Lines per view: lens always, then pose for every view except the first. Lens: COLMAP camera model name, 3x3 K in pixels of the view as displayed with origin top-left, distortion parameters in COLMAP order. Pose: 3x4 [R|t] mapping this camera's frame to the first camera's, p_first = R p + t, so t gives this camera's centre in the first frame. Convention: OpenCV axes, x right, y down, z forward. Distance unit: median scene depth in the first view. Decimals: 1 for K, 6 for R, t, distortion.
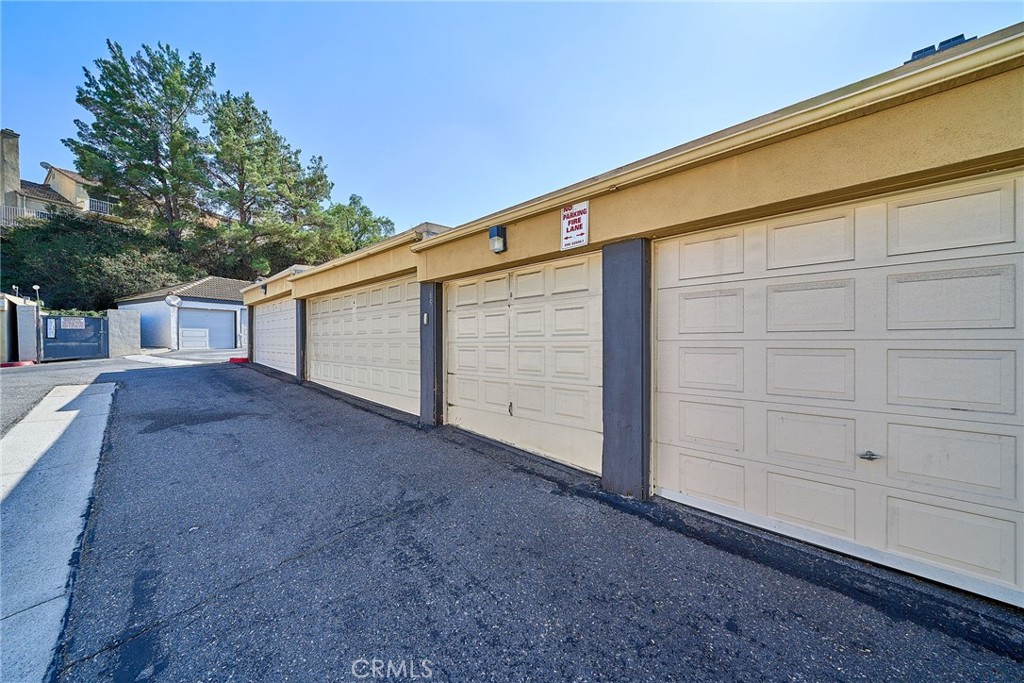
lens RADIAL K [[352.0, 0, 500.4], [0, 352.0, 341.5], [0, 0, 1]] dist [-0.000212, -0.000235]
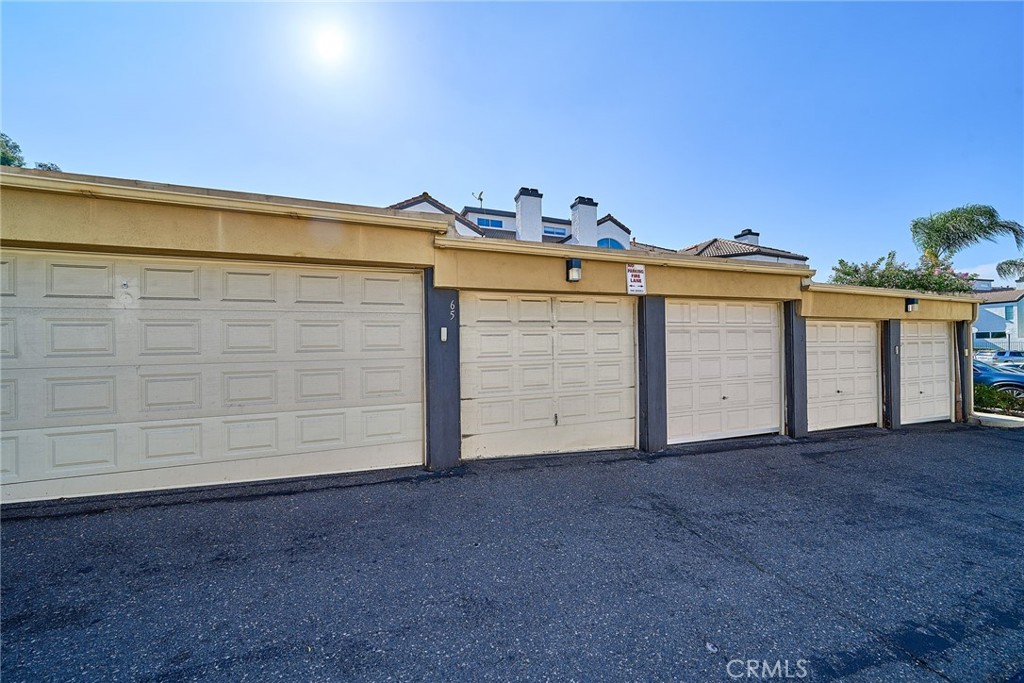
lens RADIAL K [[352.0, 0, 500.4], [0, 352.0, 341.5], [0, 0, 1]] dist [-0.000212, -0.000235]
pose [[0.459843, 0.003409, 0.887994, -1.321625], [0.014344, 0.999834, -0.011267, -0.058482], [-0.887884, 0.017919, 0.459718, 0.814044]]
